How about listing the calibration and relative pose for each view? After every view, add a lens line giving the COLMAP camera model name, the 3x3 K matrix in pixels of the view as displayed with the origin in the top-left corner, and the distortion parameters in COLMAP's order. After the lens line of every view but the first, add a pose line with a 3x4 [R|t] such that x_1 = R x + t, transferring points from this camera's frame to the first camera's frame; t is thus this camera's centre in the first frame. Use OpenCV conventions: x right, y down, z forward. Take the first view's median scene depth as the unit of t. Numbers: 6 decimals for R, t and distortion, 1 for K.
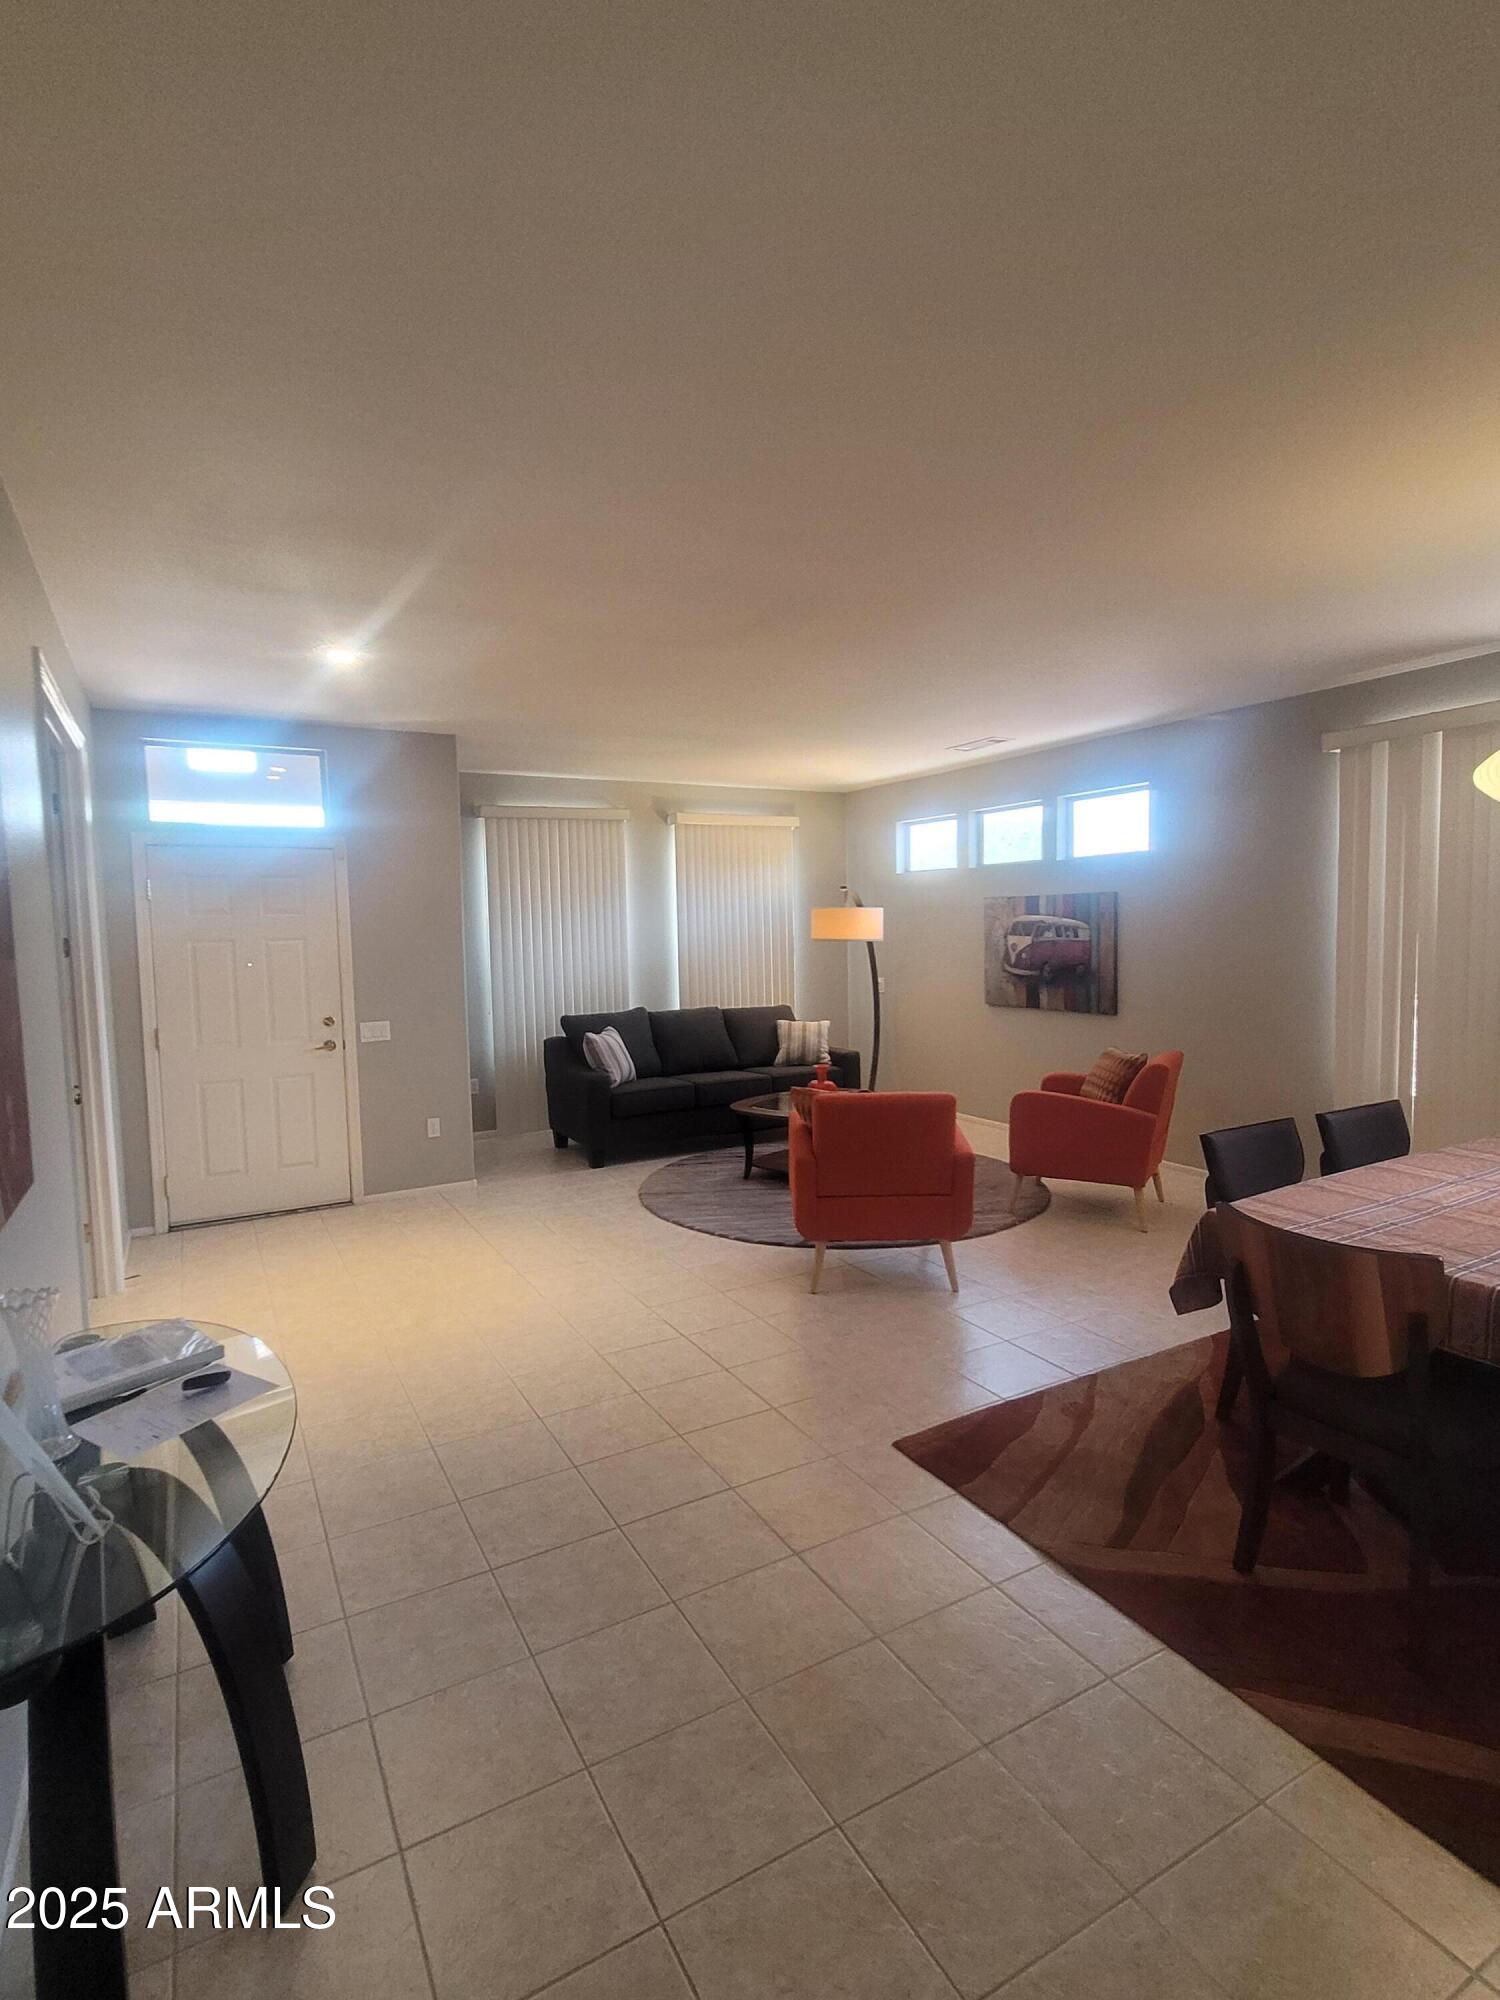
lens RADIAL K [[1004.5, 0, 740.9], [0, 1004.5, 998.4], [0, 0, 1]] dist [0.007226, -0.002101]
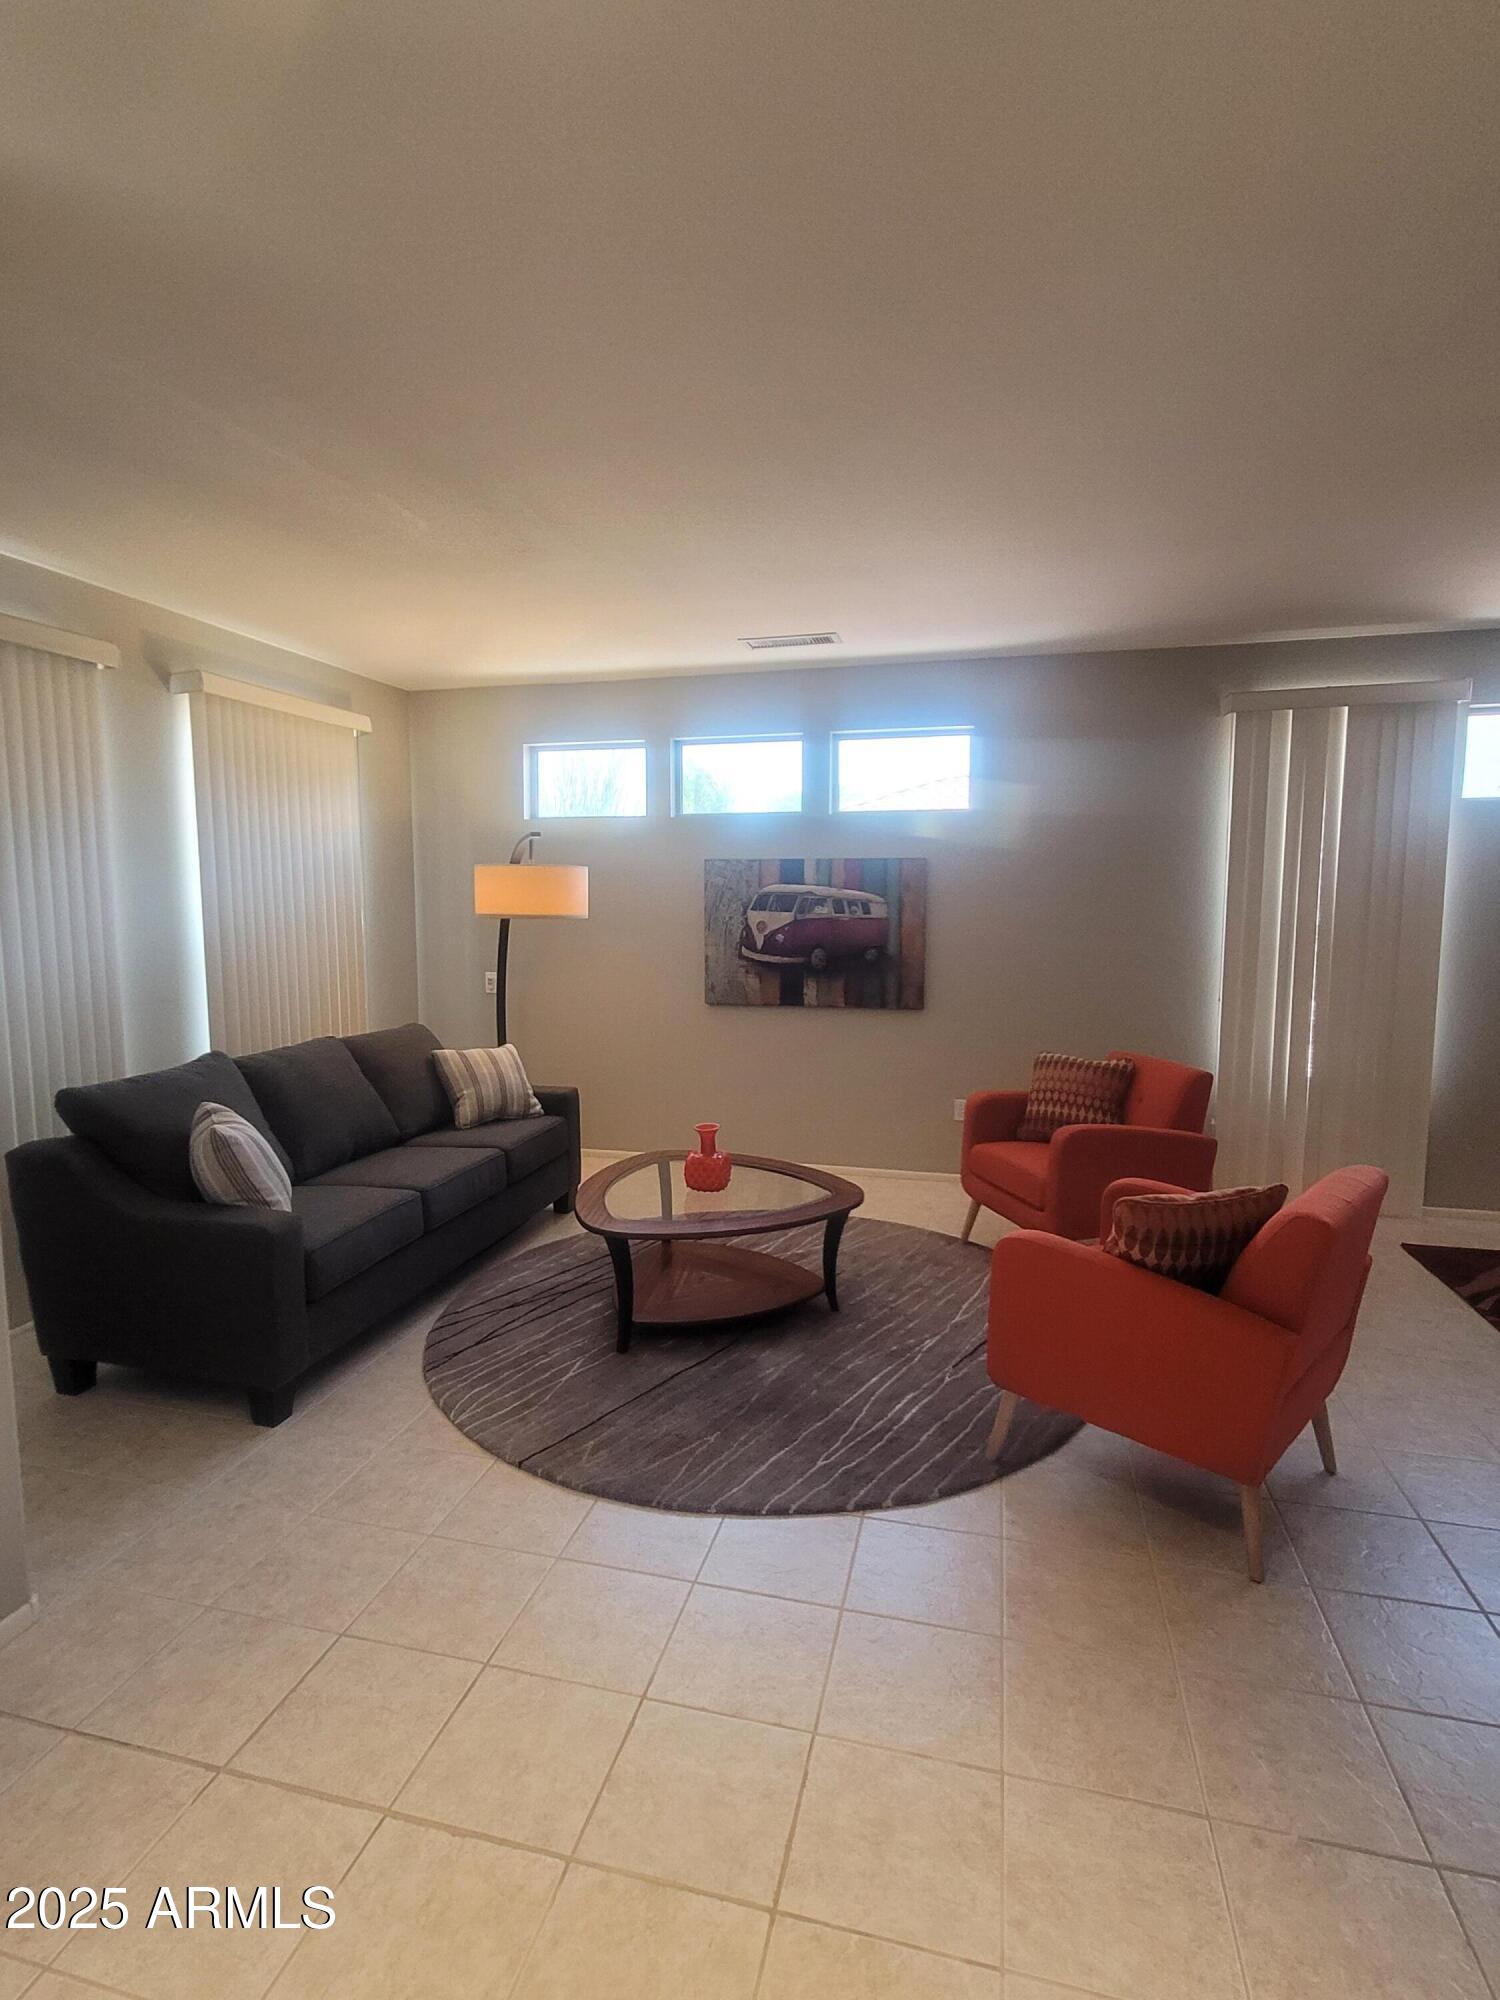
lens RADIAL K [[1004.5, 0, 740.9], [0, 1004.5, 998.4], [0, 0, 1]] dist [0.007226, -0.002101]
pose [[0.687759, -0.057136, 0.723687, -0.296579], [0.040147, 0.998366, 0.040669, -0.029158], [-0.724828, 0.001084, 0.688929, 0.505309]]
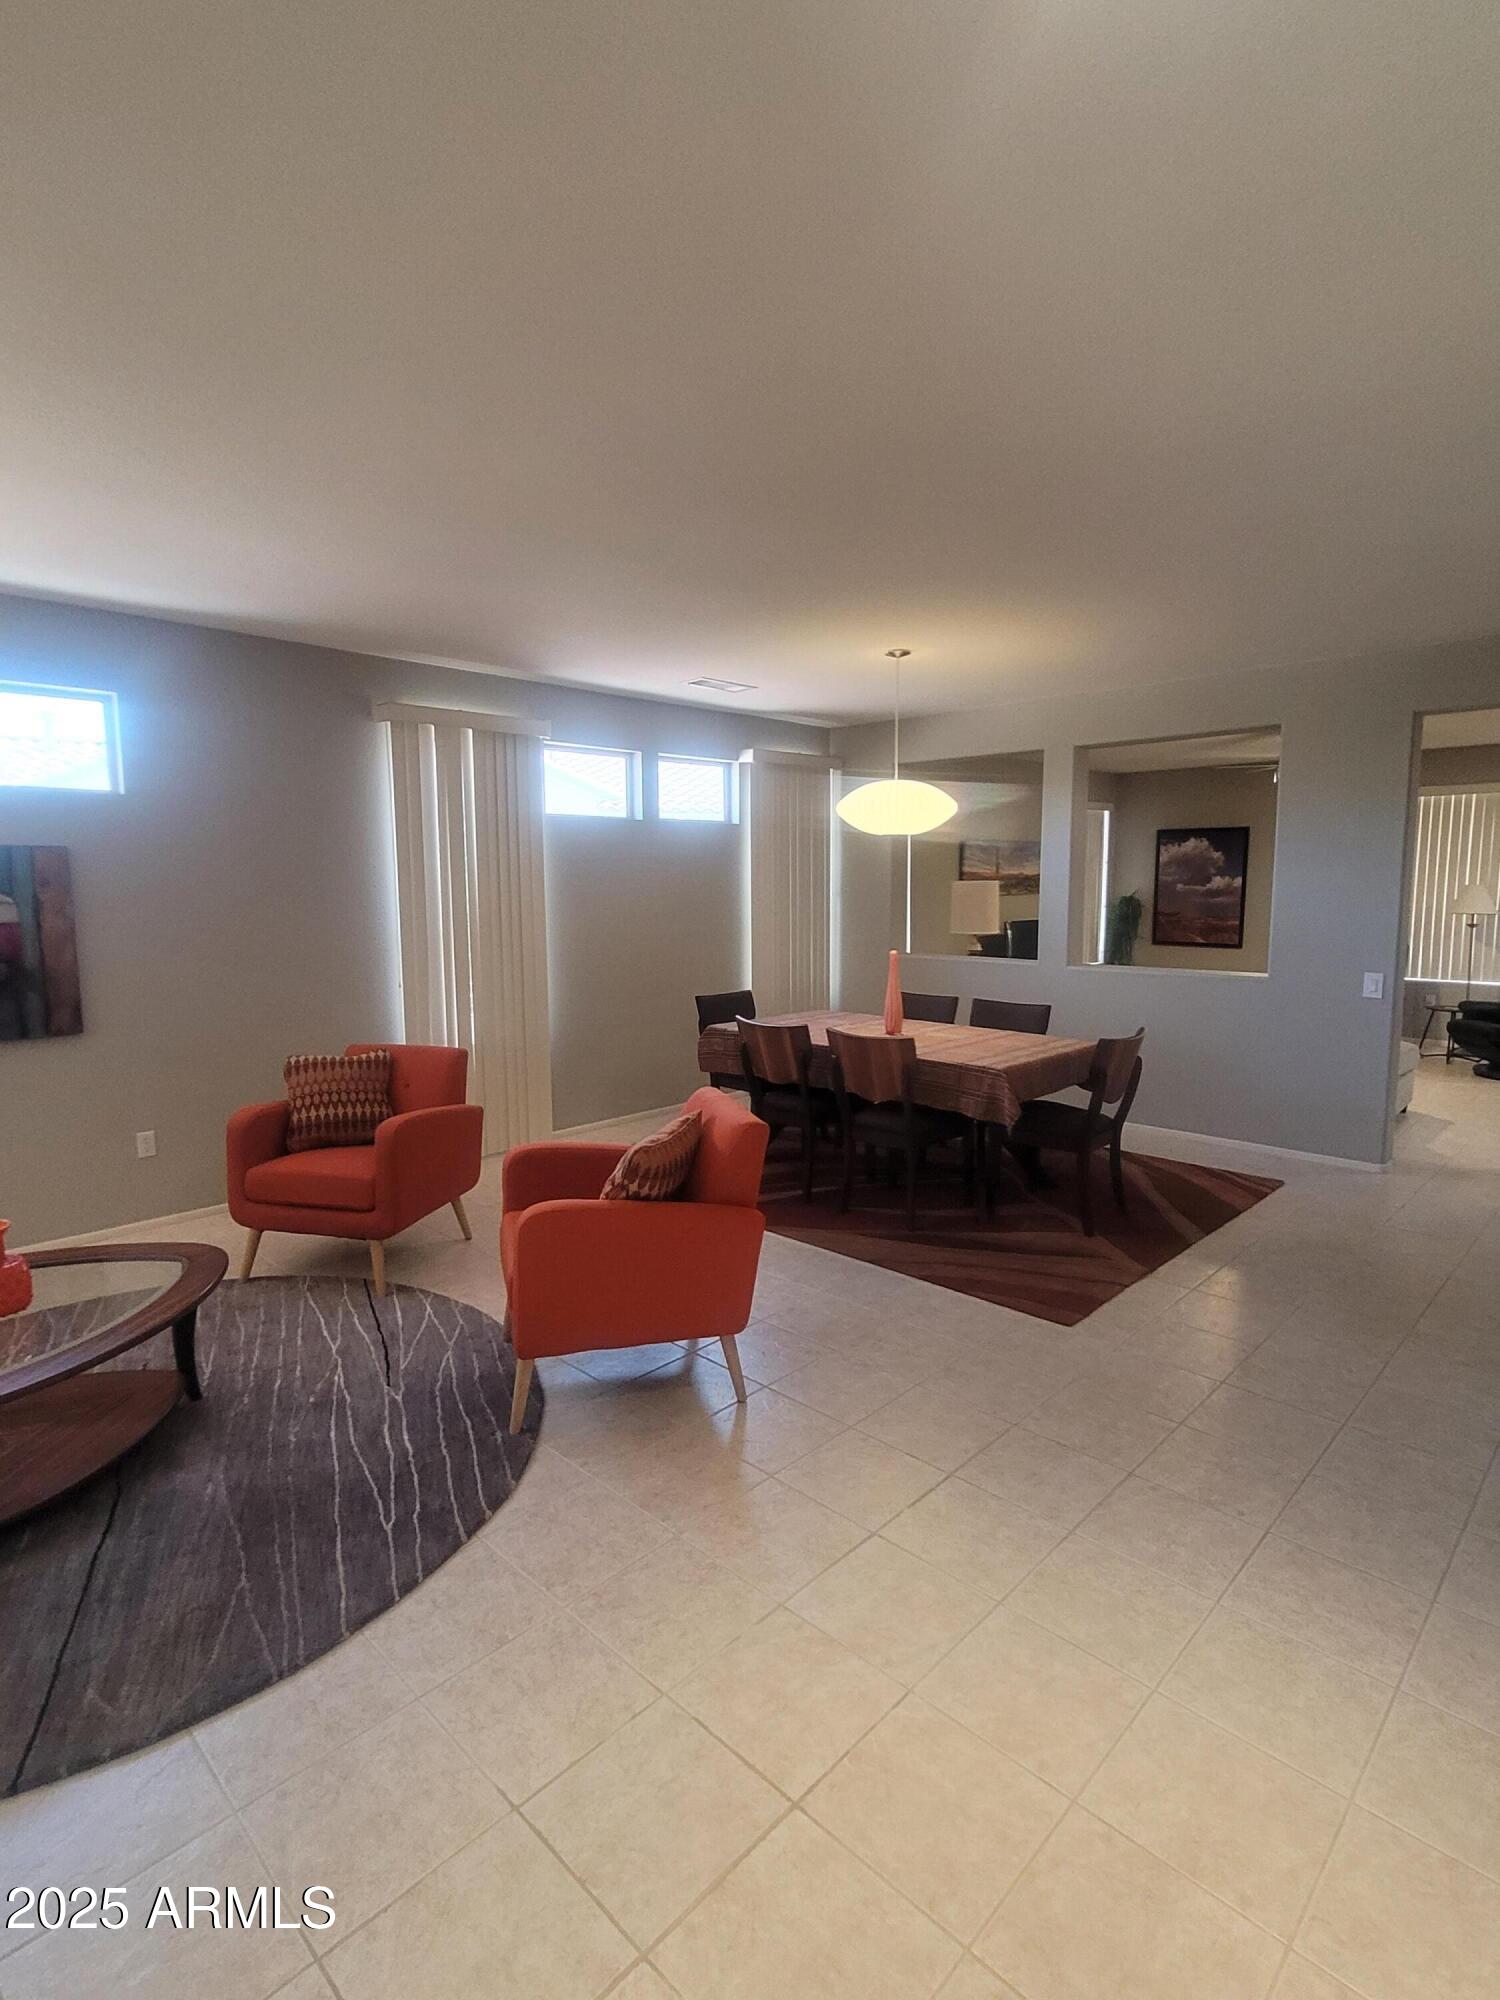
lens RADIAL K [[1004.5, 0, 740.9], [0, 1004.5, 998.4], [0, 0, 1]] dist [0.007226, -0.002101]
pose [[-0.284101, -0.090984, 0.954468, -0.356667], [0.080959, 0.989656, 0.118436, -0.046079], [-0.955370, 0.110921, -0.273796, 0.709311]]
